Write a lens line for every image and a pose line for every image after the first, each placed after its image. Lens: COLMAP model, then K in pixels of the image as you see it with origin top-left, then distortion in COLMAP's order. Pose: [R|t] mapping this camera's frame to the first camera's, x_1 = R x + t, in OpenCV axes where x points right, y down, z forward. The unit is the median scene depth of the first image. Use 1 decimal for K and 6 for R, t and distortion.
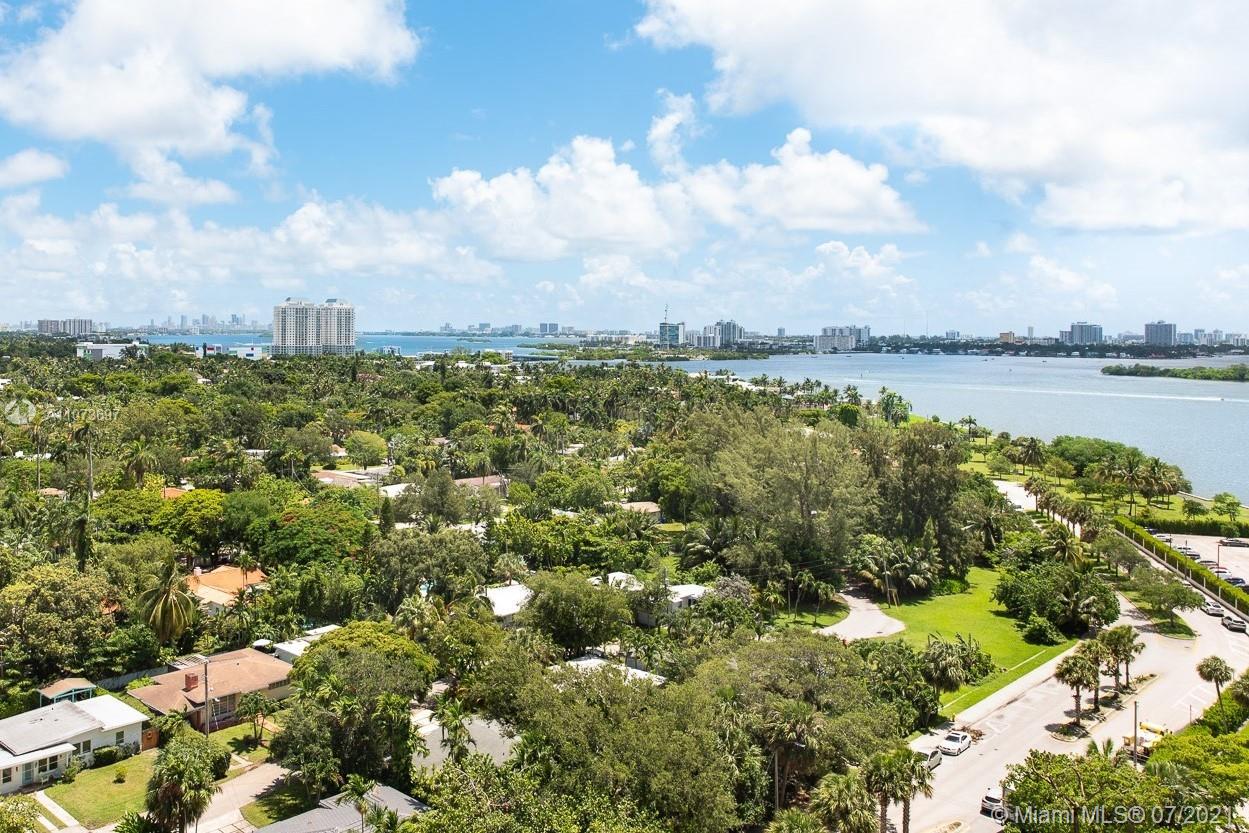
lens RADIAL K [[843.3, 0, 622.1], [0, 843.3, 348.8], [0, 0, 1]] dist [0.039288, -0.044224]
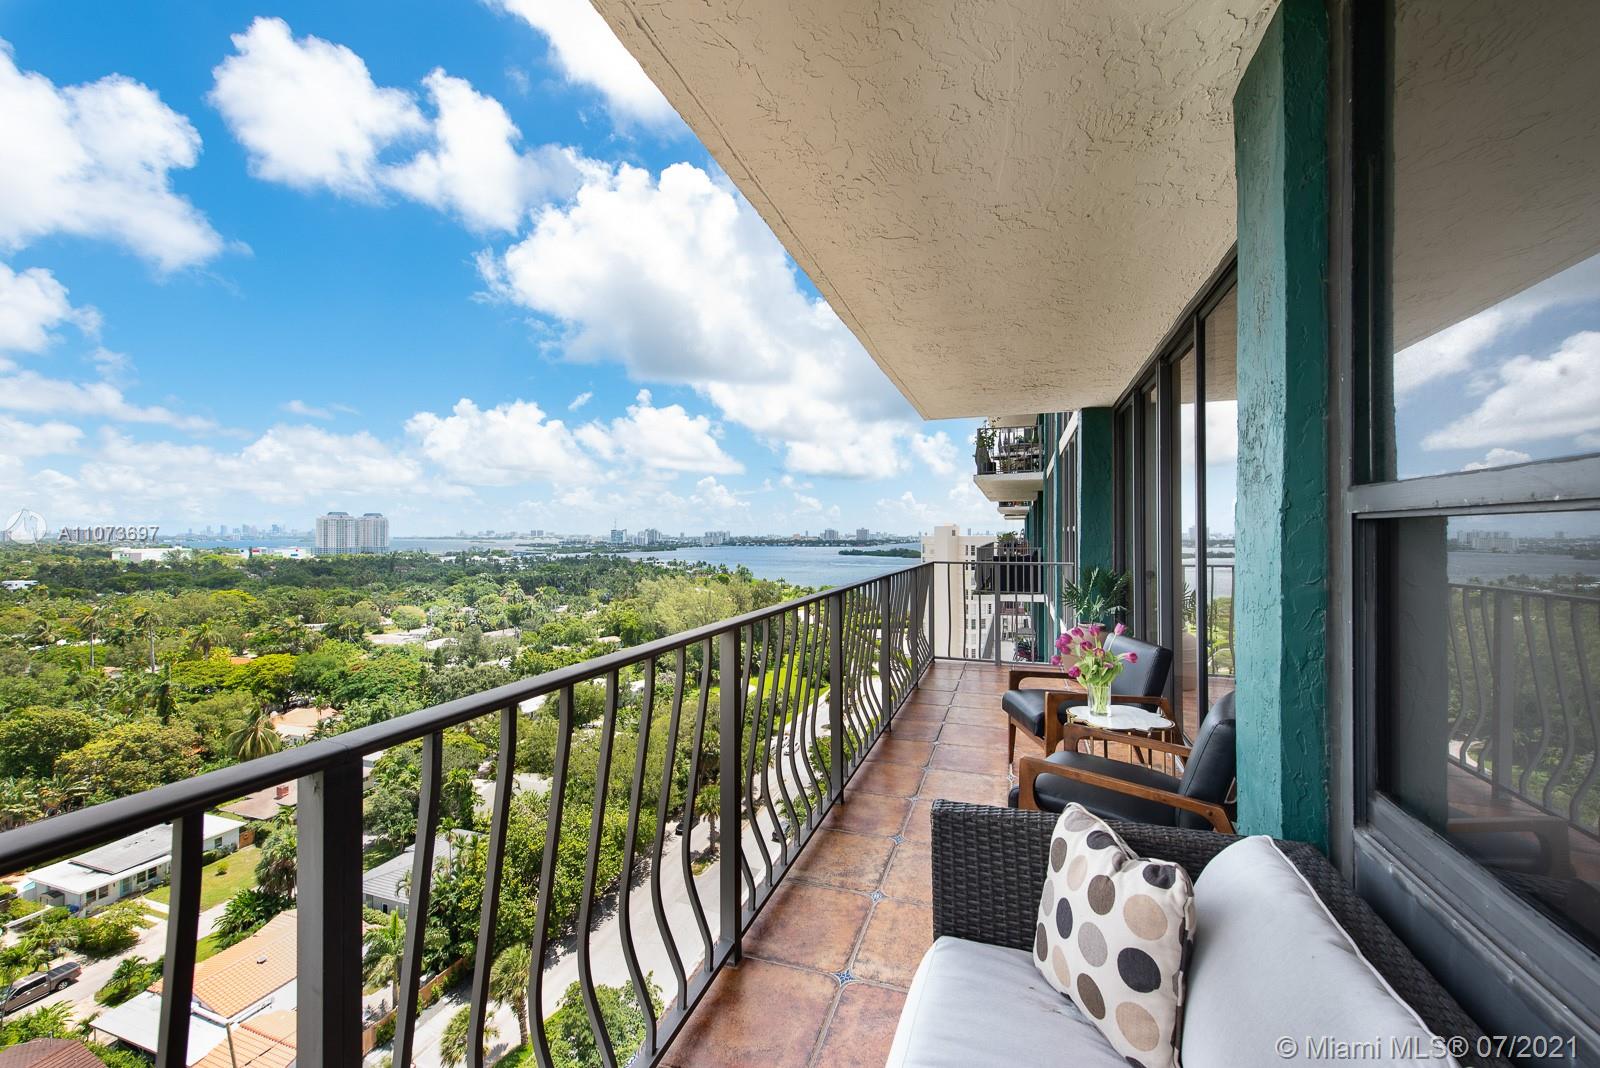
lens RADIAL K [[635.0, 0, 800.0], [0, 635.0, 534.0], [0, 0, 1]] dist [-0.000242, -0.019038]
pose [[0.880209, -0.007682, 0.474524, -0.230711], [0.015361, 0.999806, -0.012308, -0.001701], [-0.474338, 0.018123, 0.880156, -0.284030]]
